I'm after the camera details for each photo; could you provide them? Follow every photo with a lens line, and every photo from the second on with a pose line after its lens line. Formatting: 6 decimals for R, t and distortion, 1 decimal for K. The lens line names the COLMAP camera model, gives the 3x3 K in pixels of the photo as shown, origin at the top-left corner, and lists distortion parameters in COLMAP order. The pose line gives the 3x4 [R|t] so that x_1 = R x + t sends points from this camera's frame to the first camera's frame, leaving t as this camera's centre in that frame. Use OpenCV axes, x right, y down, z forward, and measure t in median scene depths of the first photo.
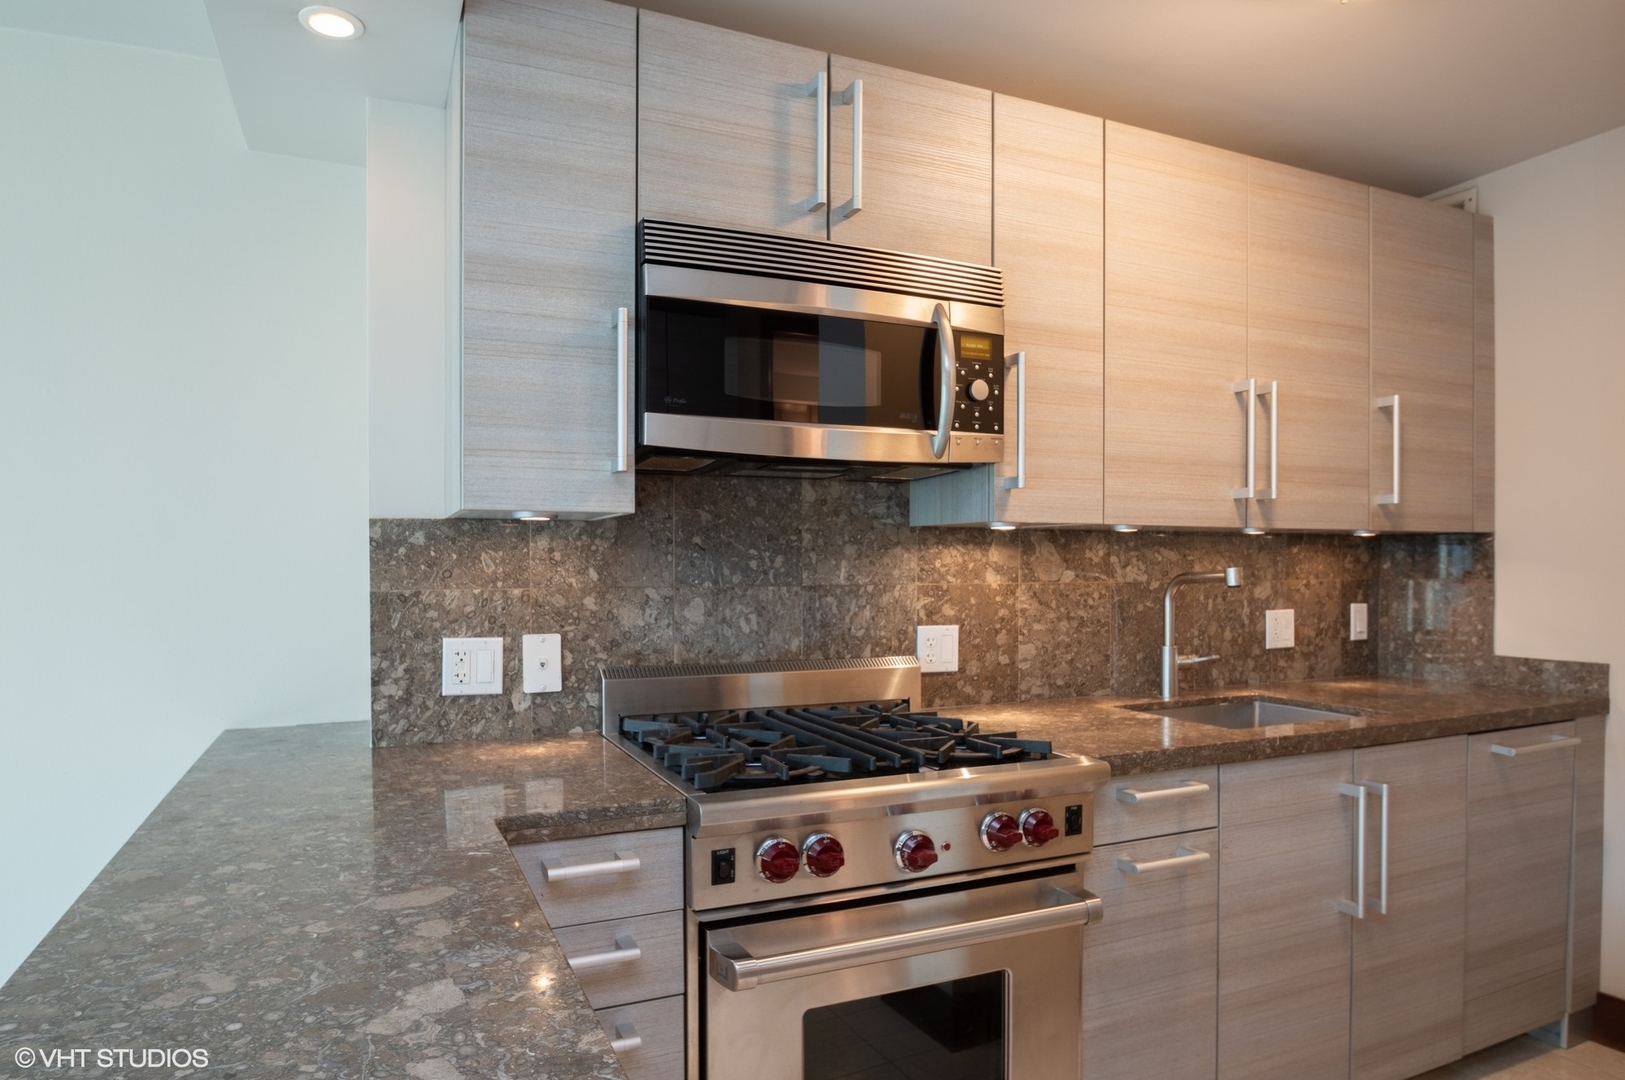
lens RADIAL K [[974.2, 0, 808.6], [0, 974.2, 557.2], [0, 0, 1]] dist [-0.038899, -0.002053]
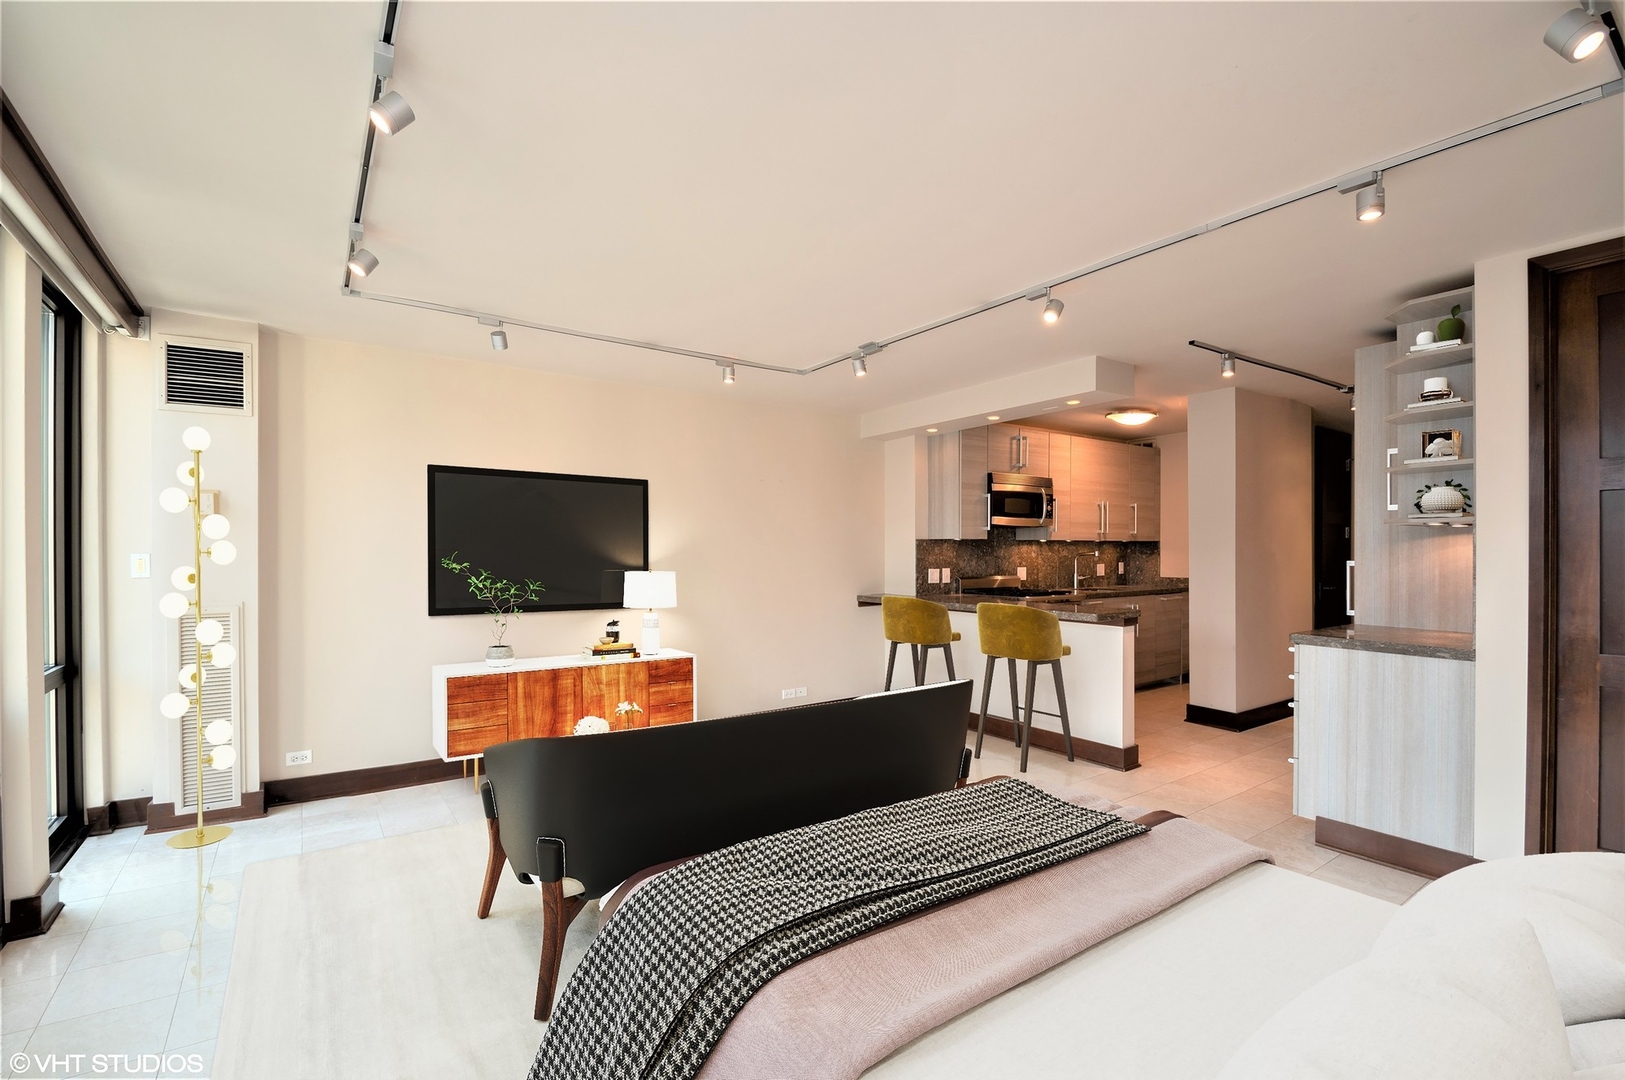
lens RADIAL K [[724.1, 0, 816.5], [0, 724.1, 541.5], [0, 0, 1]] dist [-0.005308, -0.002667]
pose [[0.980669, 0.001958, 0.195662, -1.155708], [-0.000991, 0.999987, -0.005042, -0.012325], [-0.195670, 0.004751, 0.980658, -1.509540]]
